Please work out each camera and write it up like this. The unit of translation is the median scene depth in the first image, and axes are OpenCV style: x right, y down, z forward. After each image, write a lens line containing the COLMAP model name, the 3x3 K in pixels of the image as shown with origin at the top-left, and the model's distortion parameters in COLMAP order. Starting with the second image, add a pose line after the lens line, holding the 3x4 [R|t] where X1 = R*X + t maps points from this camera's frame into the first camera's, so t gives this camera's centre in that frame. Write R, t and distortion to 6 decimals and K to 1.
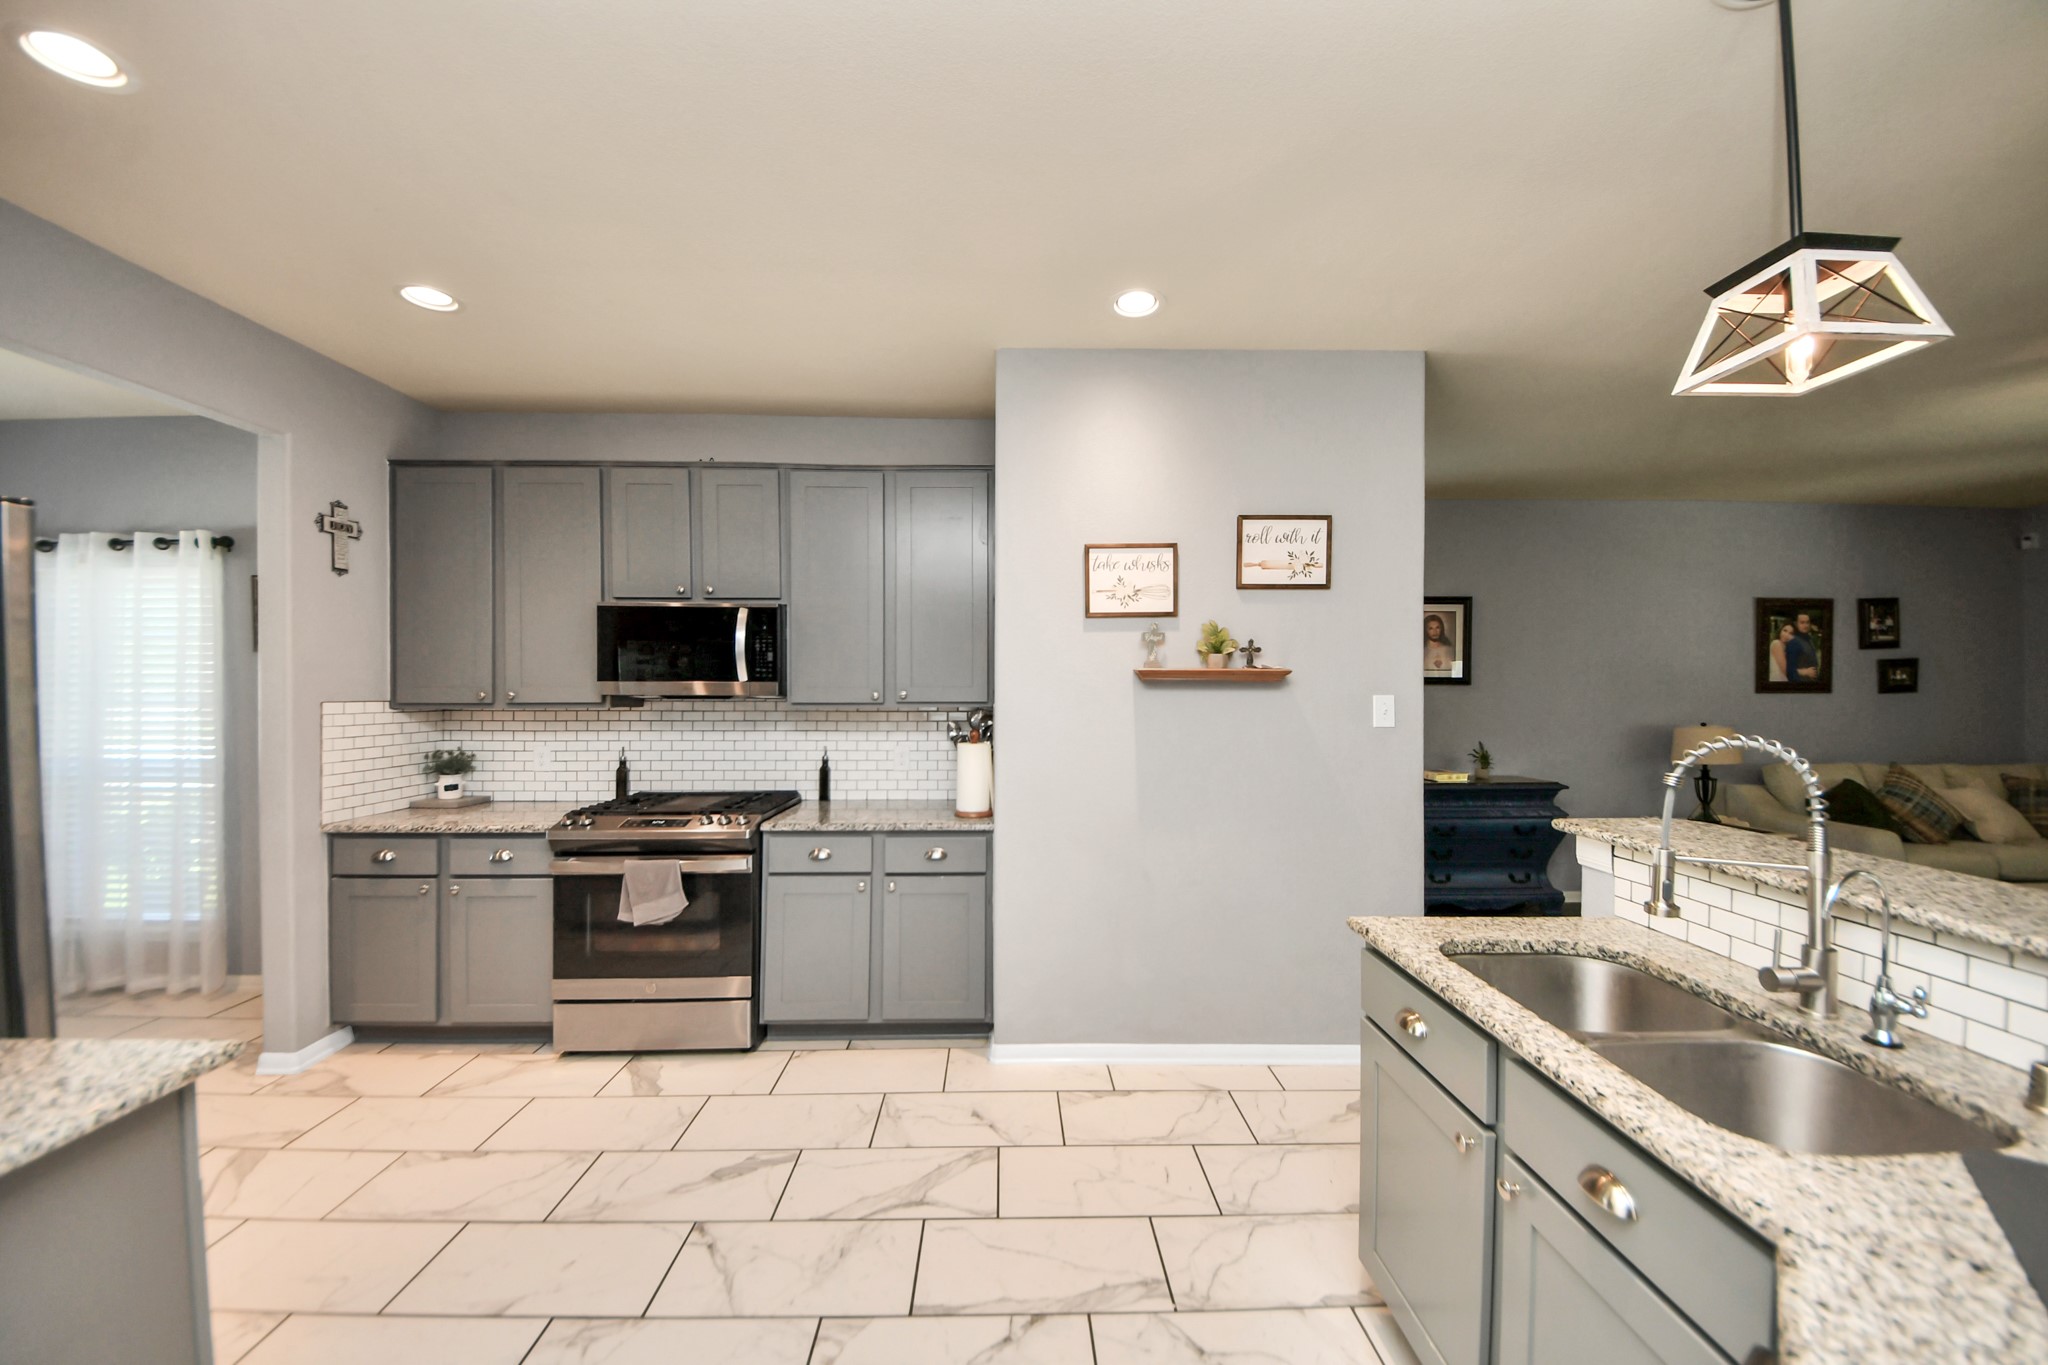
lens RADIAL K [[734.7, 0, 1009.1], [0, 734.7, 680.9], [0, 0, 1]] dist [0.027726, -0.019256]
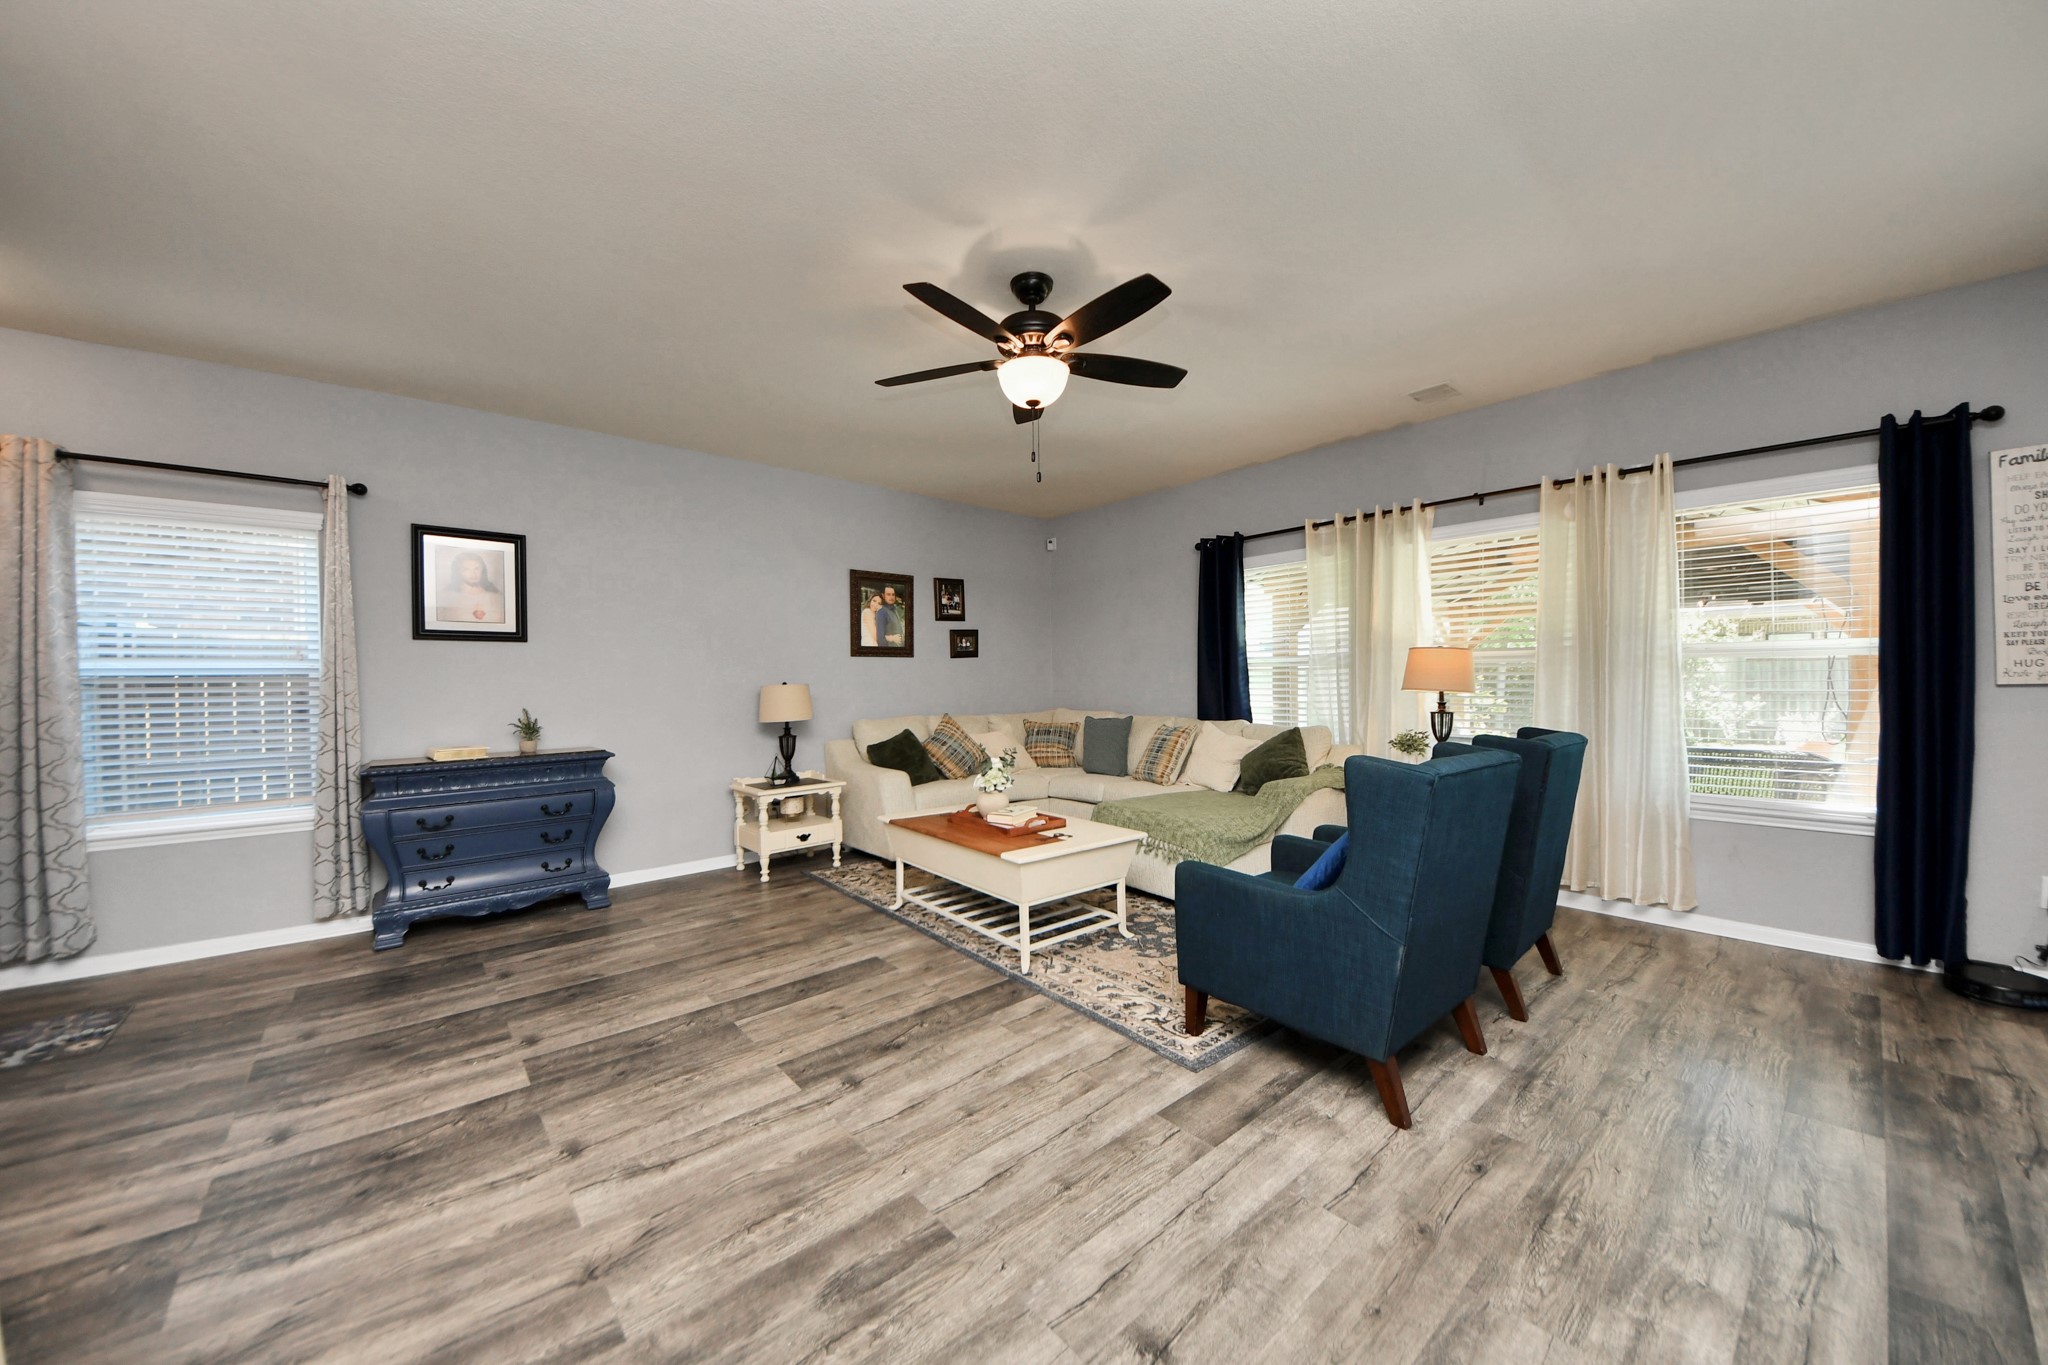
lens RADIAL K [[727.2, 0, 1035.4], [0, 727.2, 681.1], [0, 0, 1]] dist [0.001885, -0.002762]
pose [[0.764869, -0.012093, 0.644072, 0.896563], [0.005434, 0.999909, 0.012321, 0.070262], [-0.644163, -0.005925, 0.764866, -0.001099]]
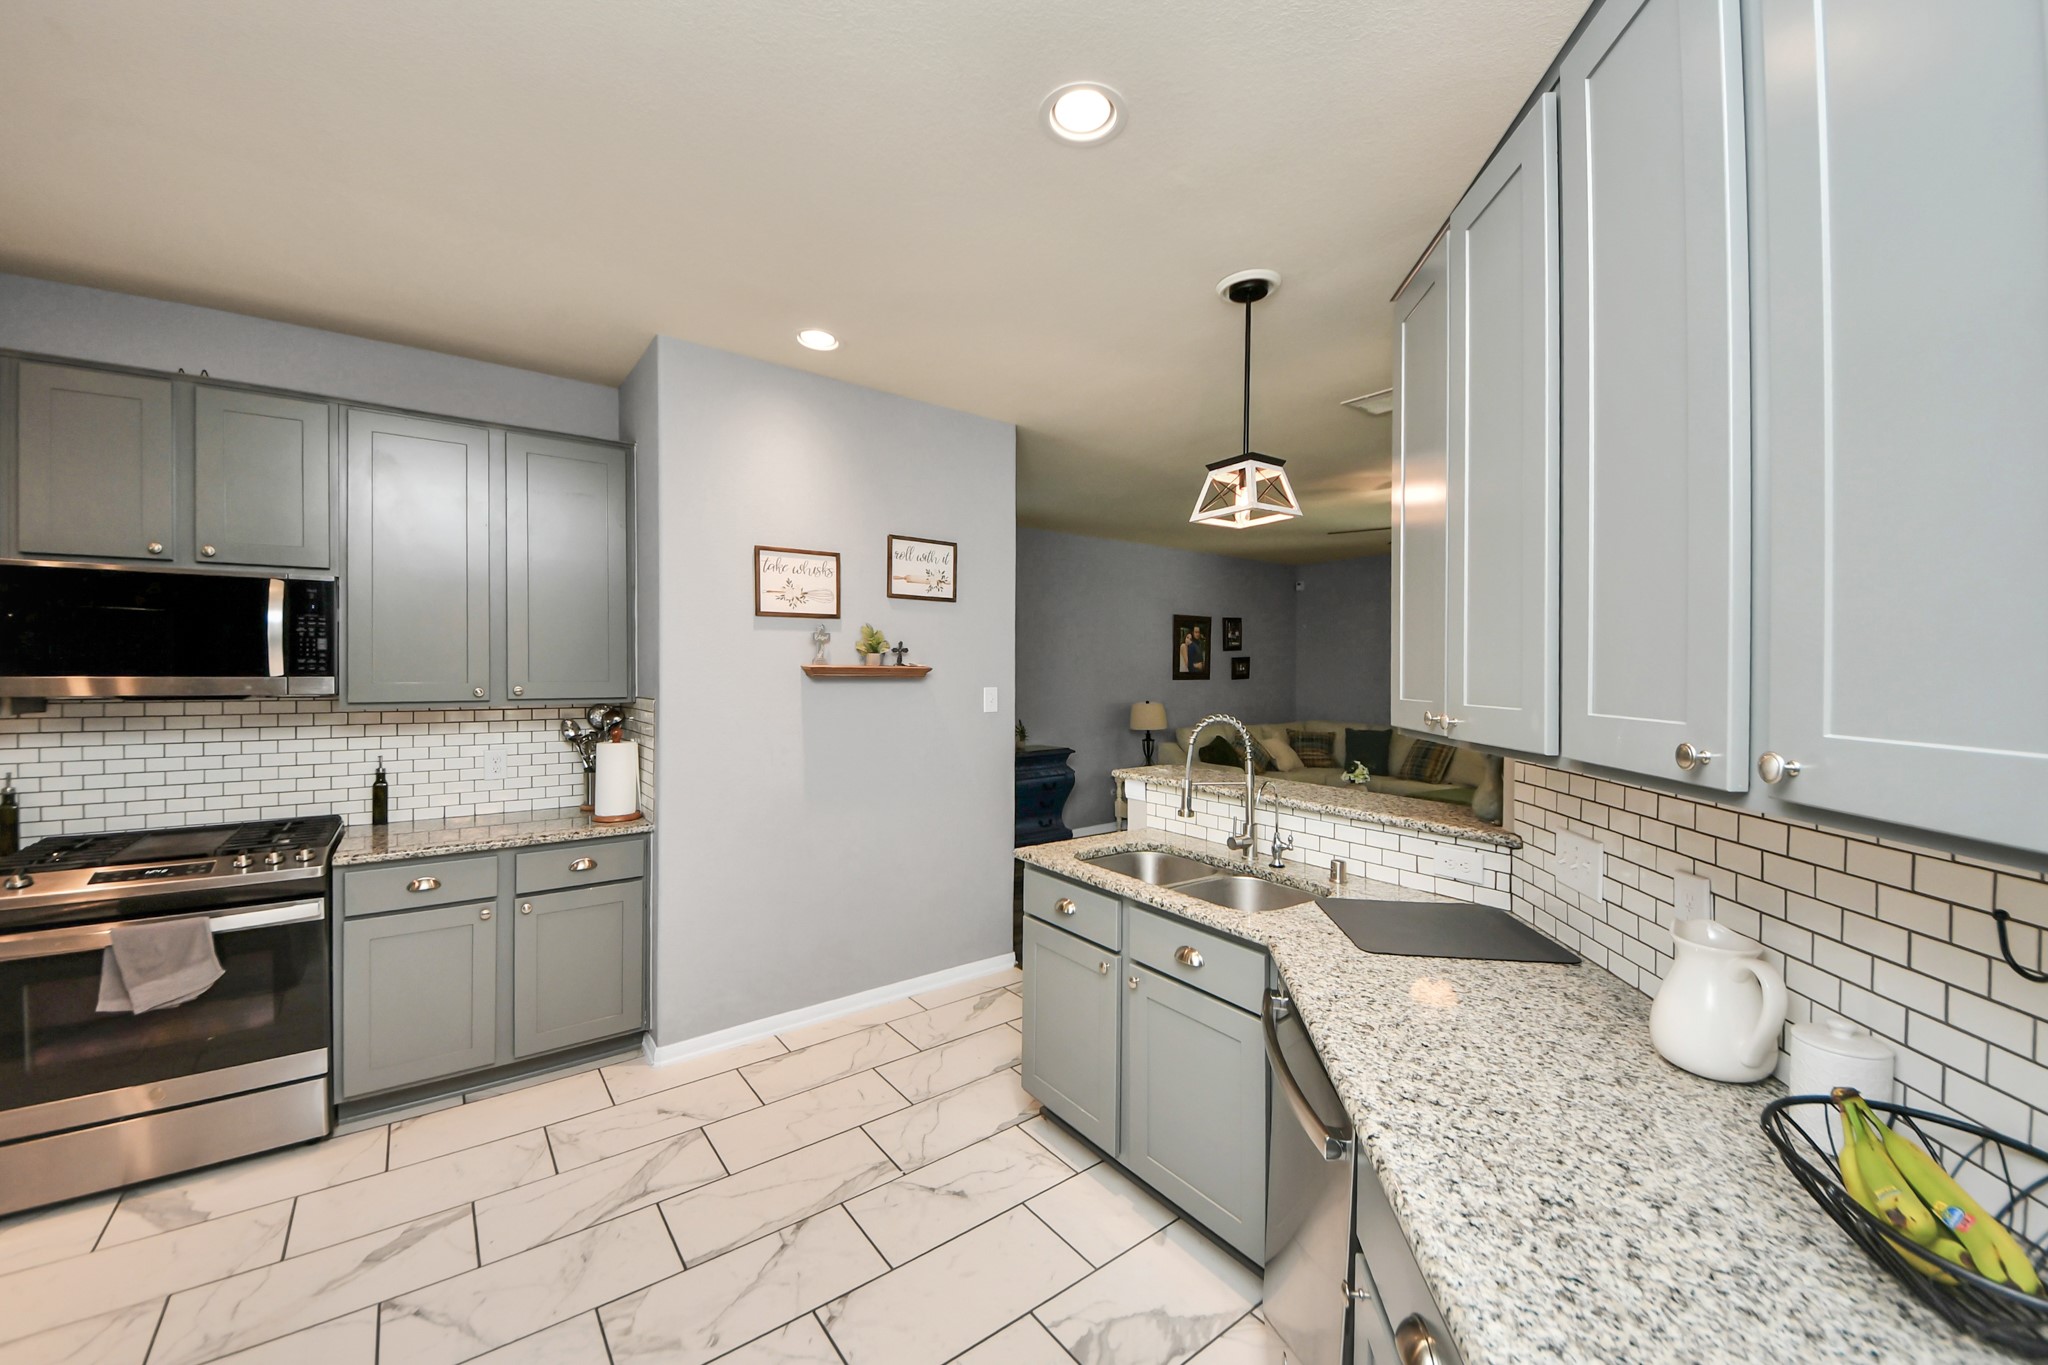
lens RADIAL K [[777.5, 0, 1014.9], [0, 777.5, 672.3], [0, 0, 1]] dist [0.052411, -0.033008]
pose [[0.815124, 0.000351, 0.579287, -0.229885], [-0.007038, 0.999932, 0.009296, -0.017822], [-0.579244, -0.011654, 0.815071, -0.118902]]
